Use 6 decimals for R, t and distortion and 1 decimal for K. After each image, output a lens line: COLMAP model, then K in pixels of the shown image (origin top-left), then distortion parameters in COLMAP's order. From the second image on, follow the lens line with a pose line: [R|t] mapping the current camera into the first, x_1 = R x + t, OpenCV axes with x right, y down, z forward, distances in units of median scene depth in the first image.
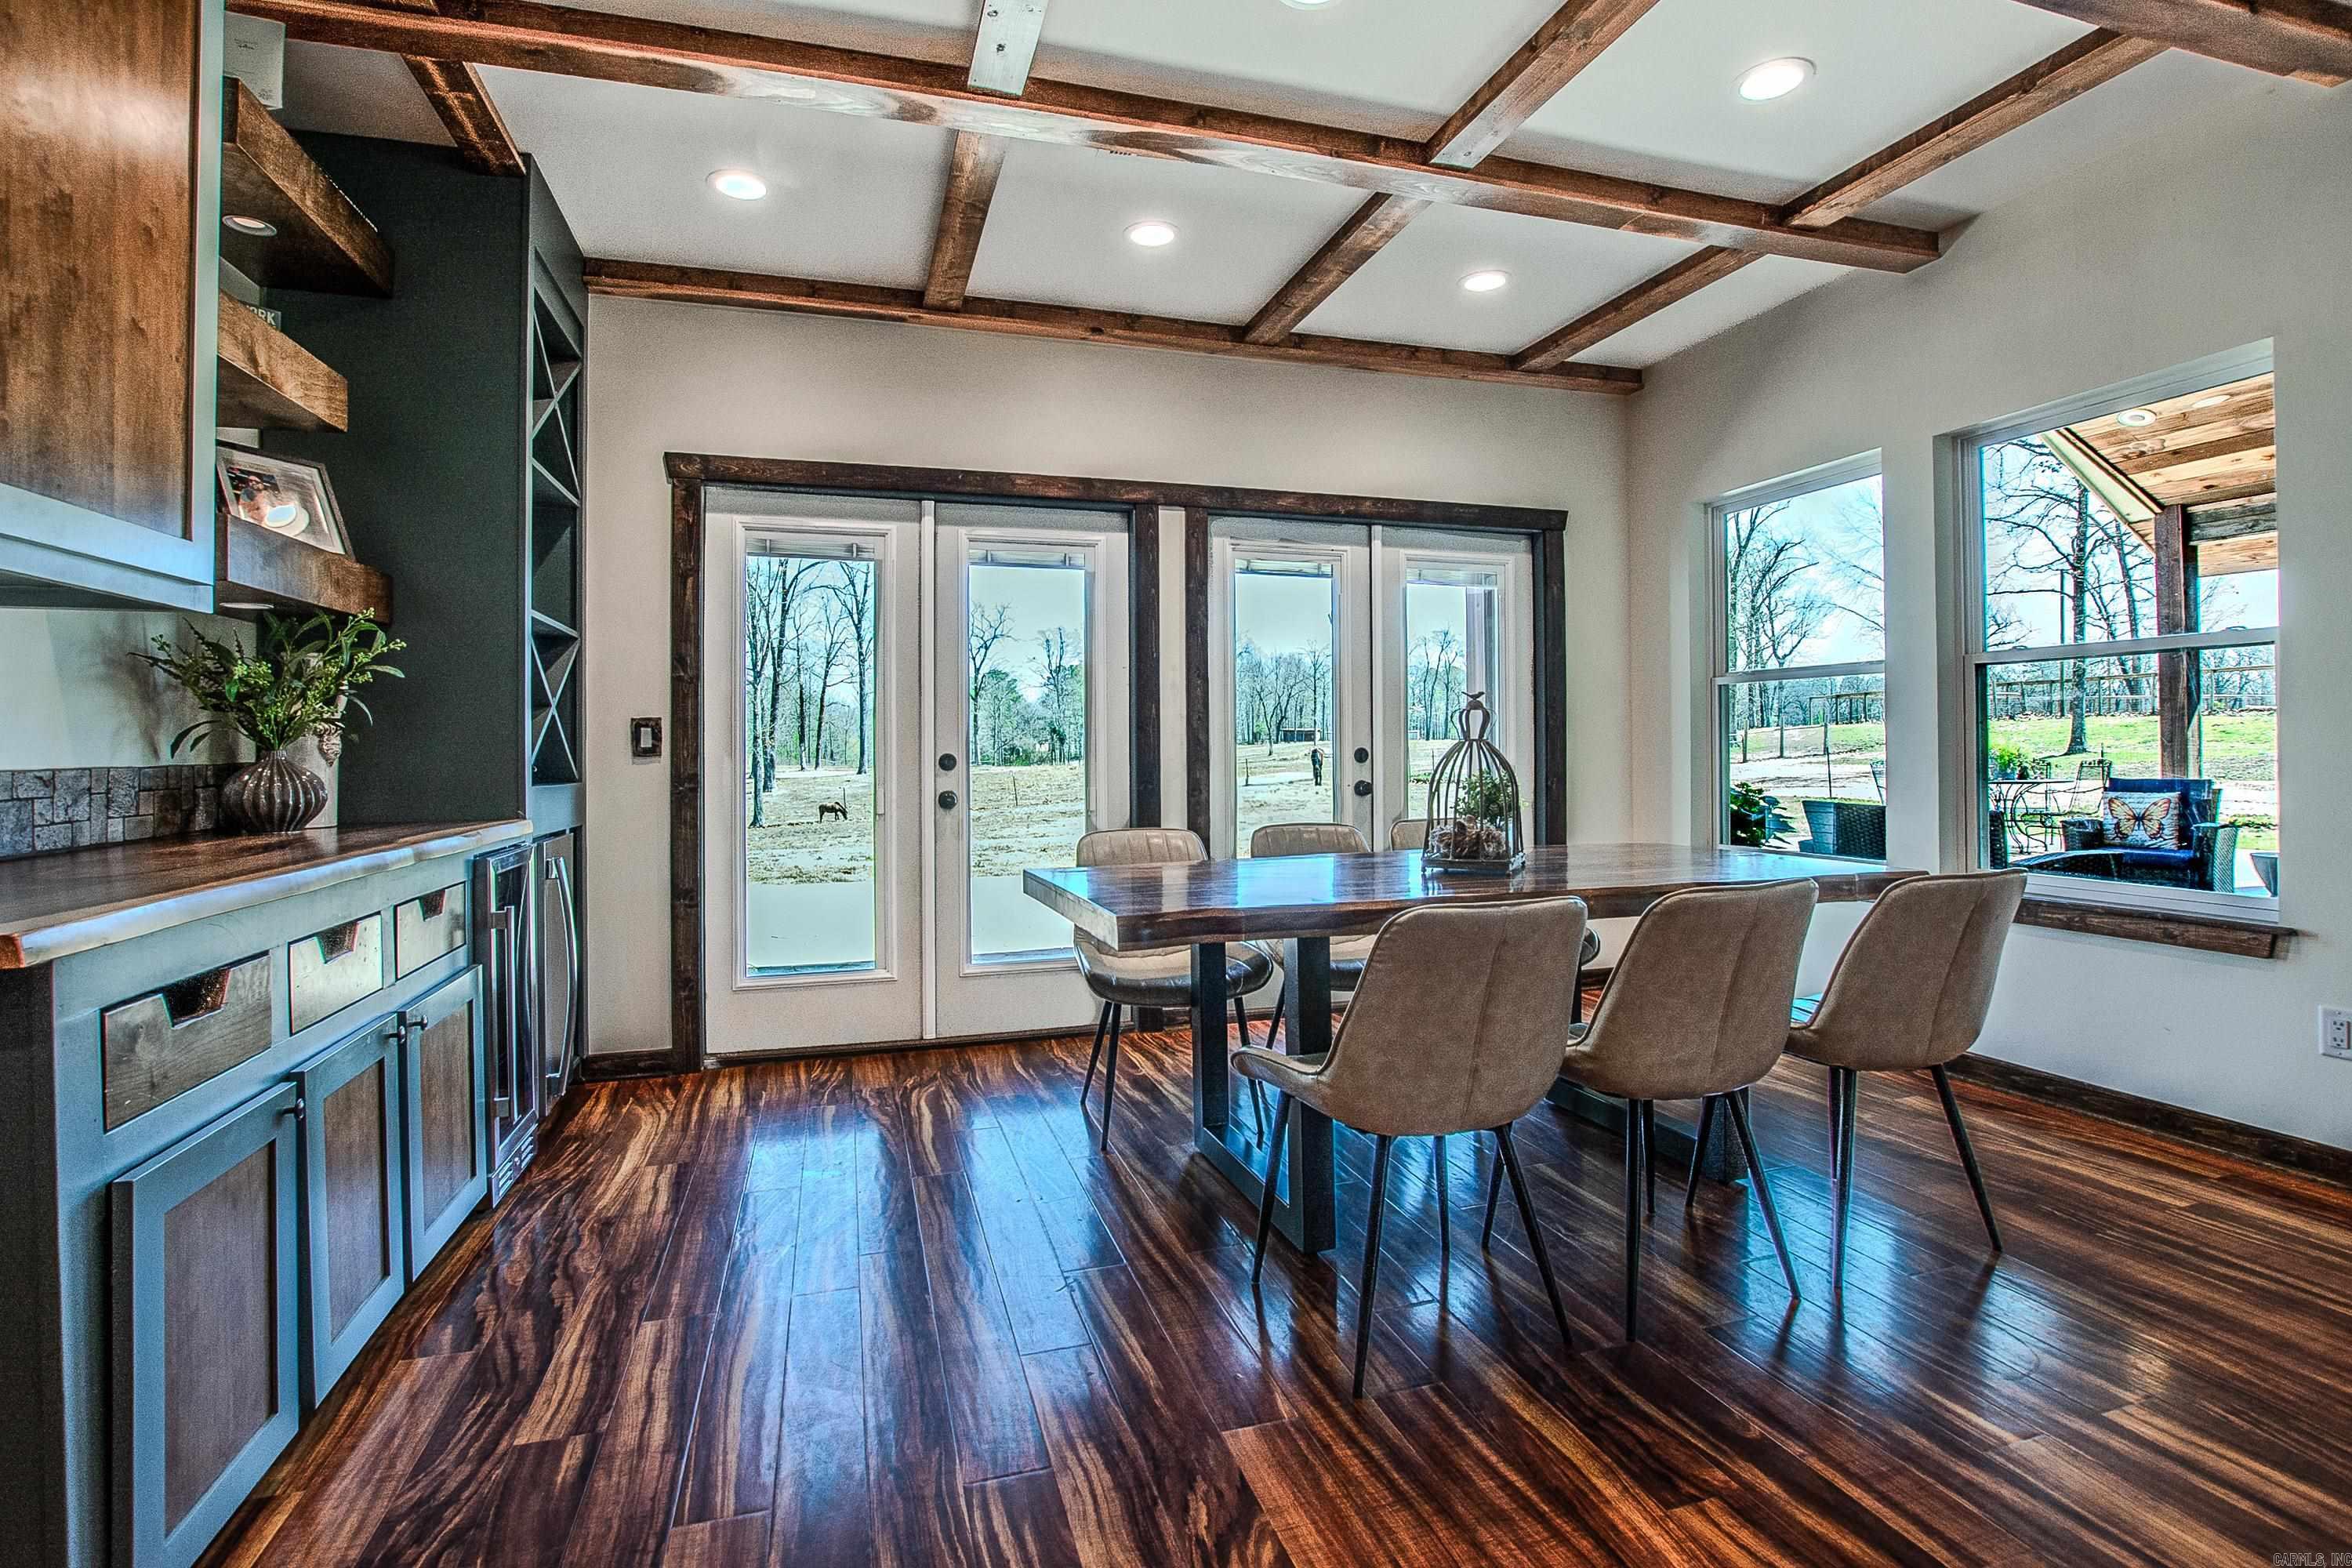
lens RADIAL K [[1078.4, 0, 1157.3], [0, 1078.4, 745.1], [0, 0, 1]] dist [-0.033991, 0.000654]
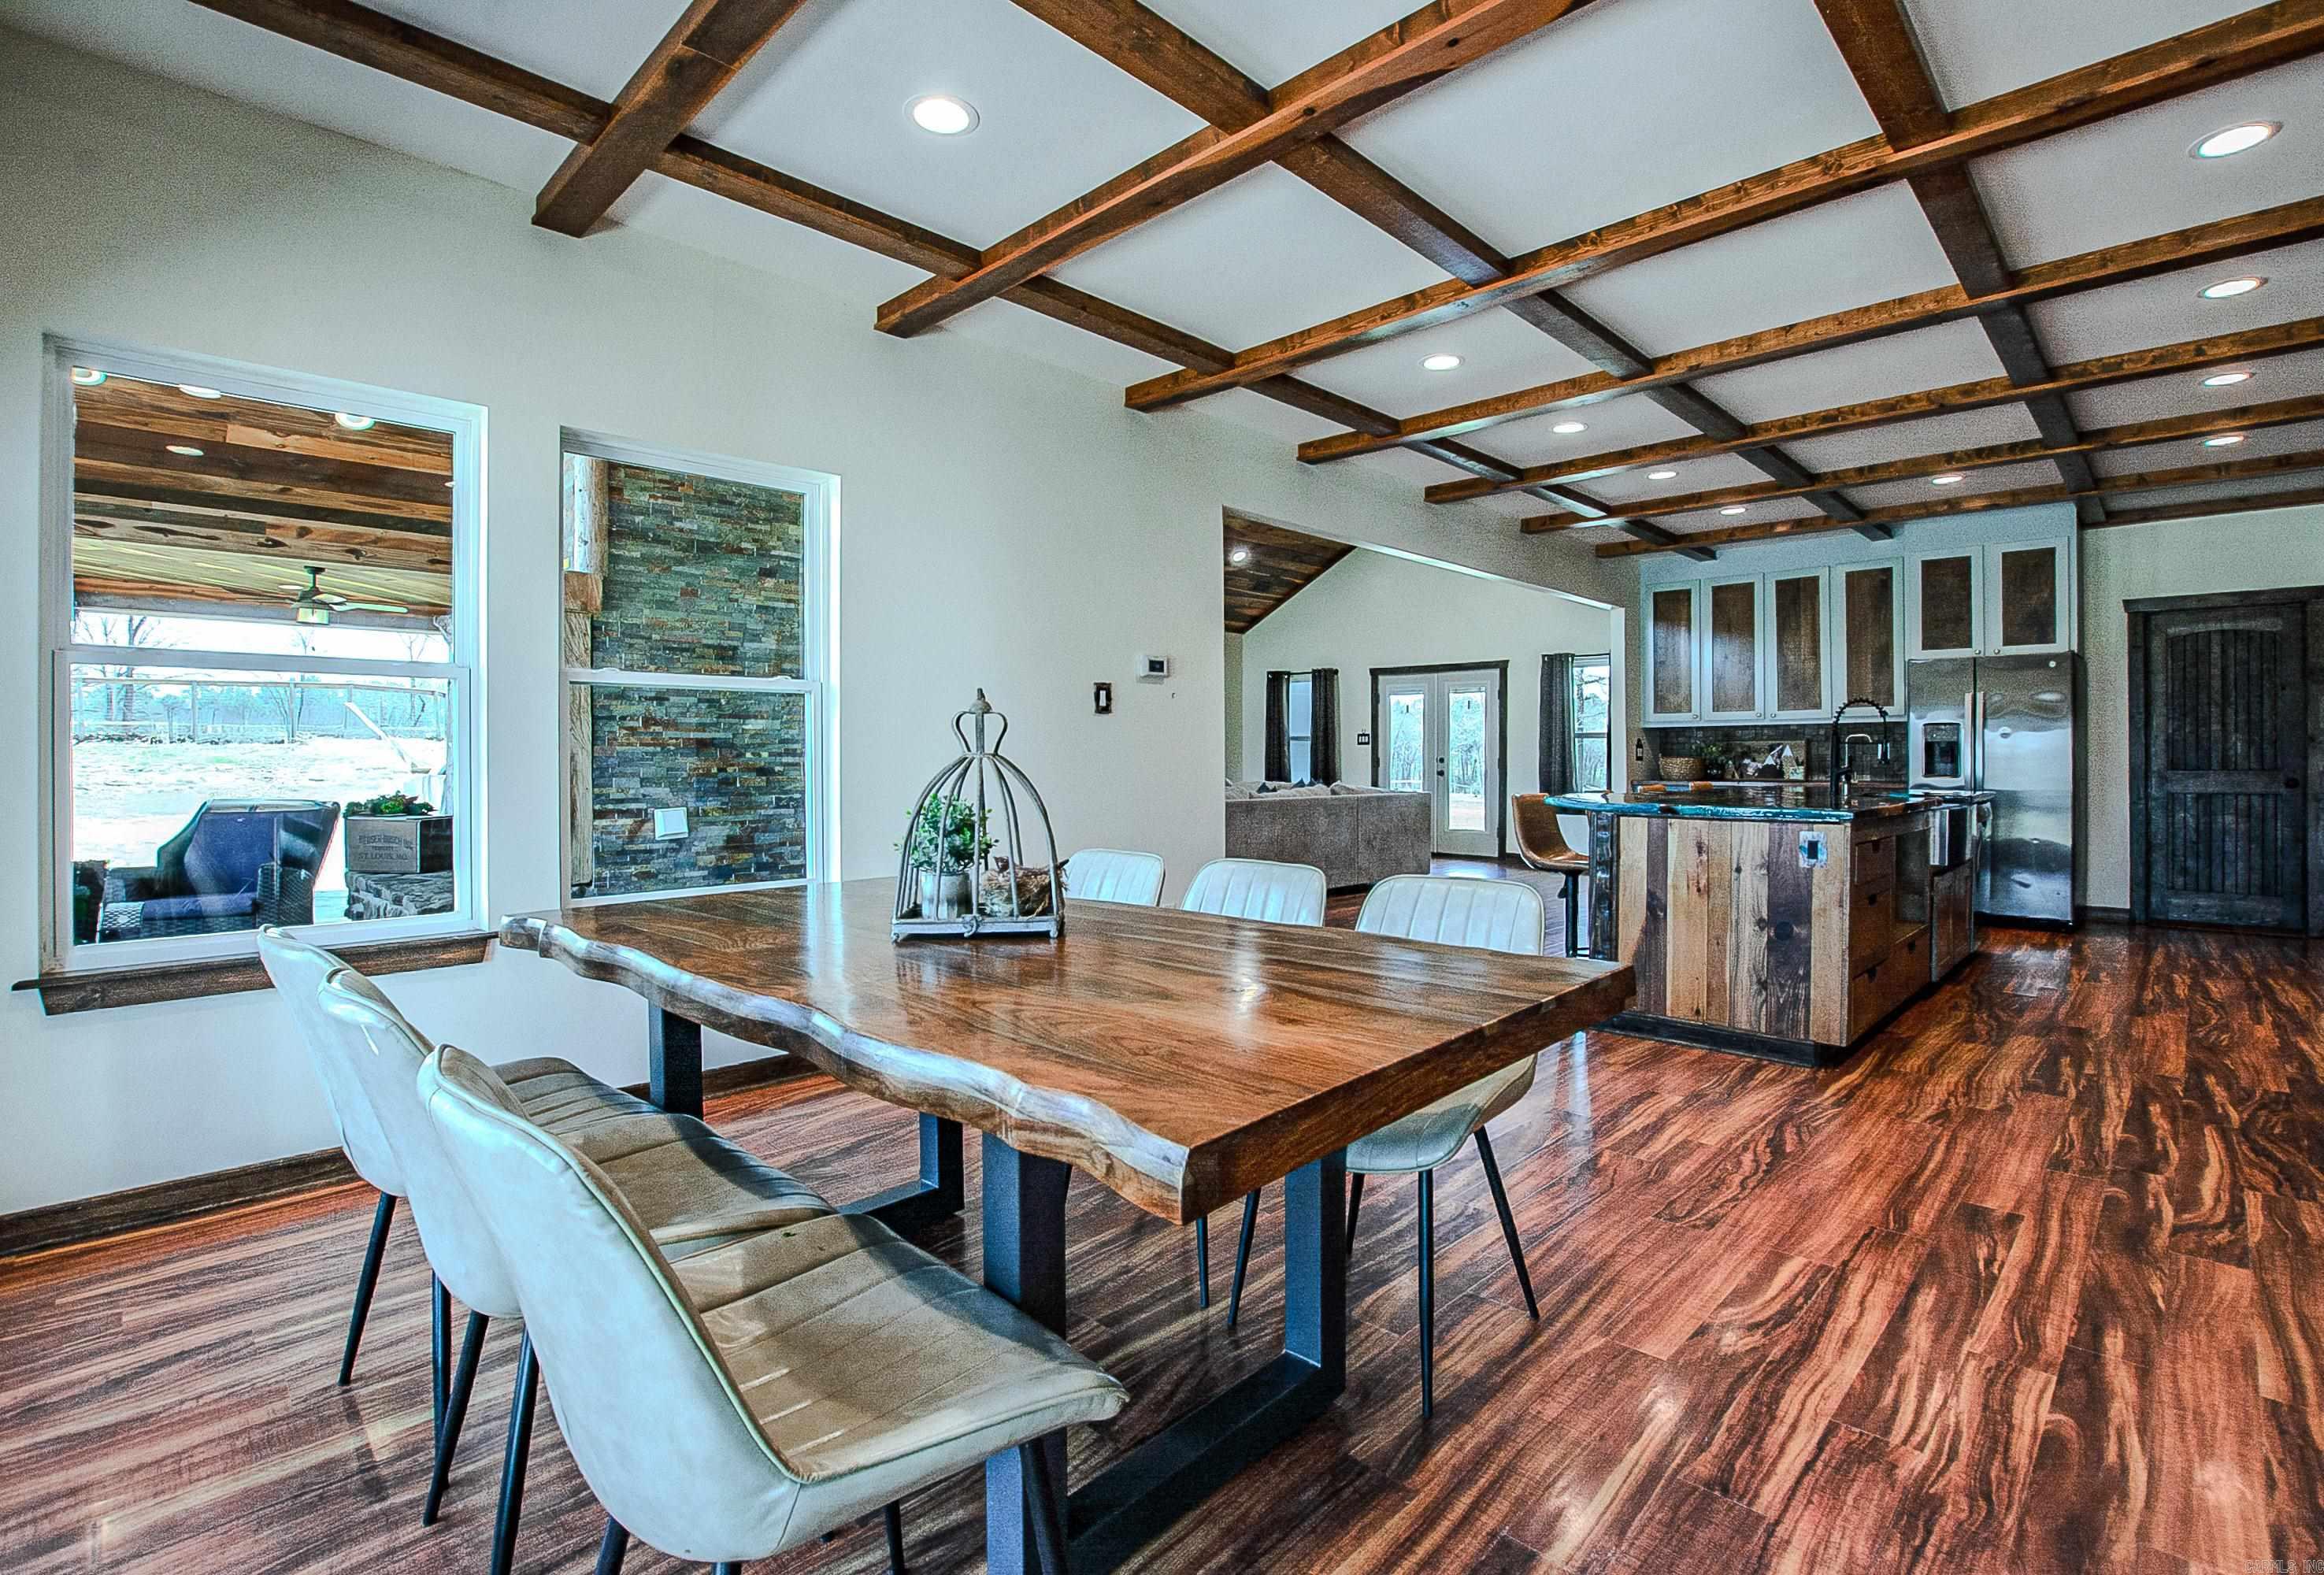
lens RADIAL K [[1065.1, 0, 1194.8], [0, 1065.1, 779.1], [0, 0, 1]] dist [-0.022118, 0.000491]
pose [[-0.489099, -0.005419, 0.872212, -0.459330], [0.008329, 0.999906, 0.010883, 0.005598], [-0.872189, 0.012588, -0.489008, 1.346038]]
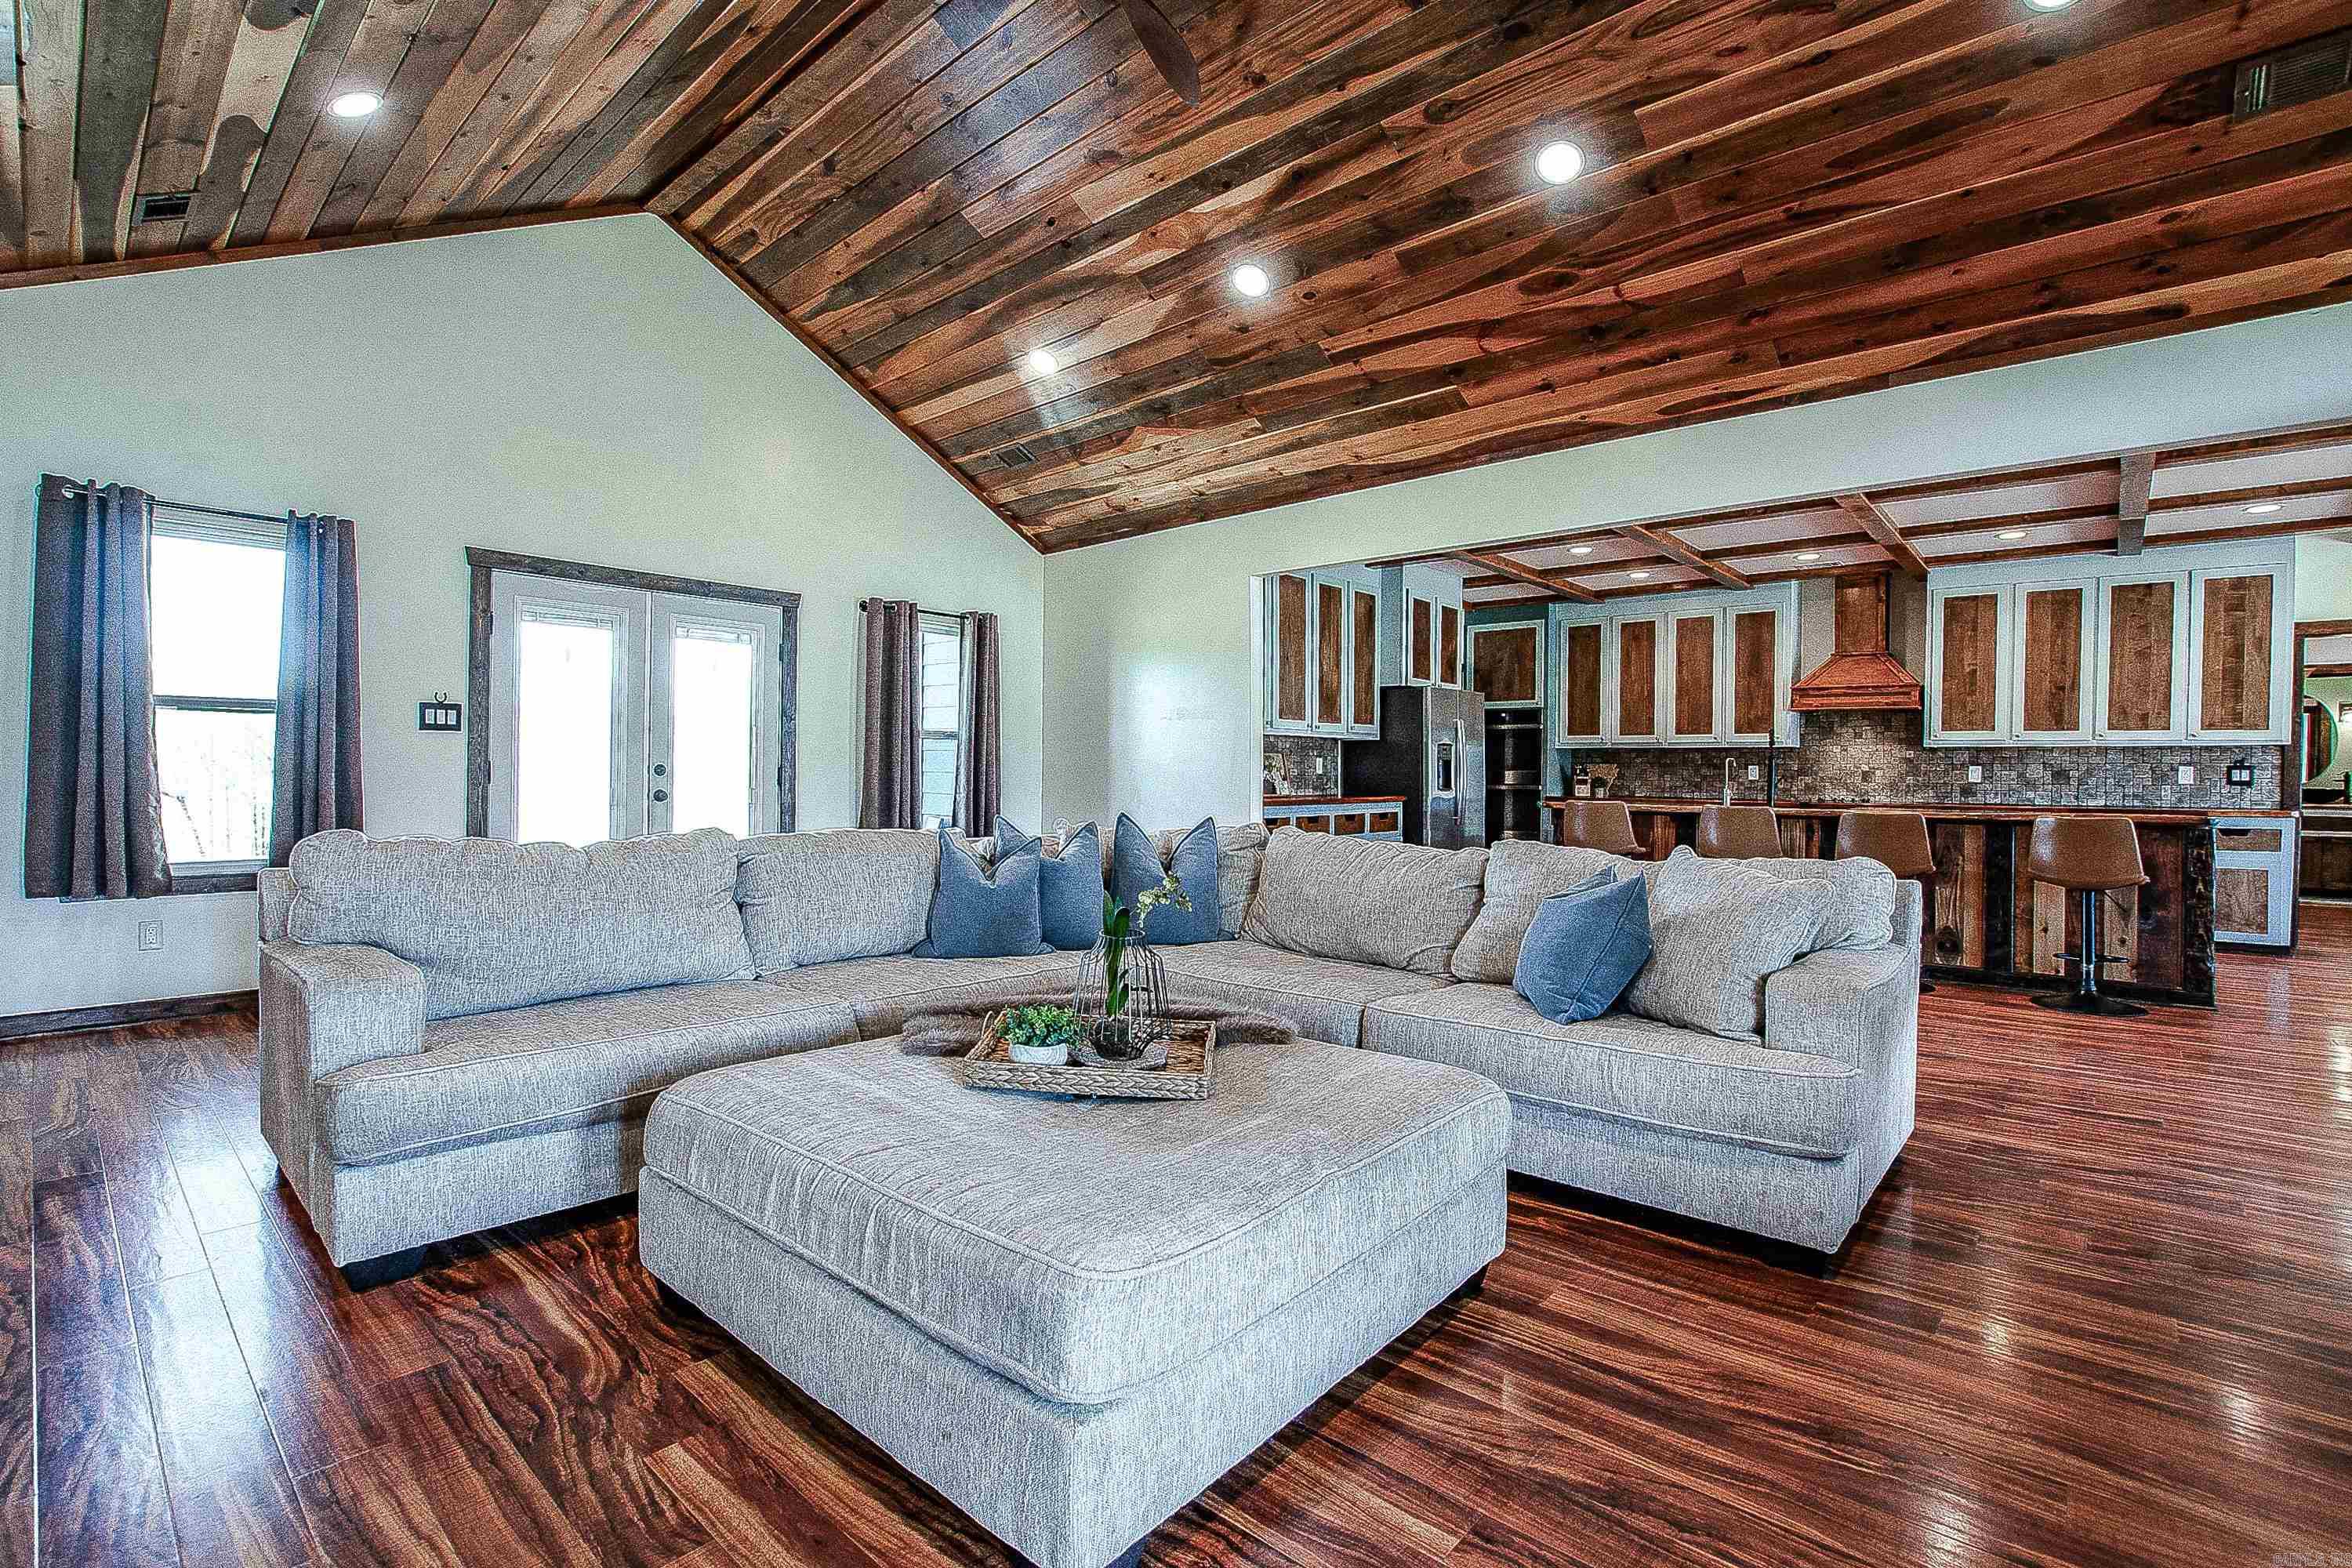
lens RADIAL K [[1108.6, 0, 1182.6], [0, 1108.6, 781.0], [0, 0, 1]] dist [-0.039284, 0.008415]
pose [[-0.860958, 0.004703, -0.508655, 3.474735], [-0.002802, 0.999898, 0.013987, -0.030278], [0.508669, 0.013468, -0.860857, 0.732717]]
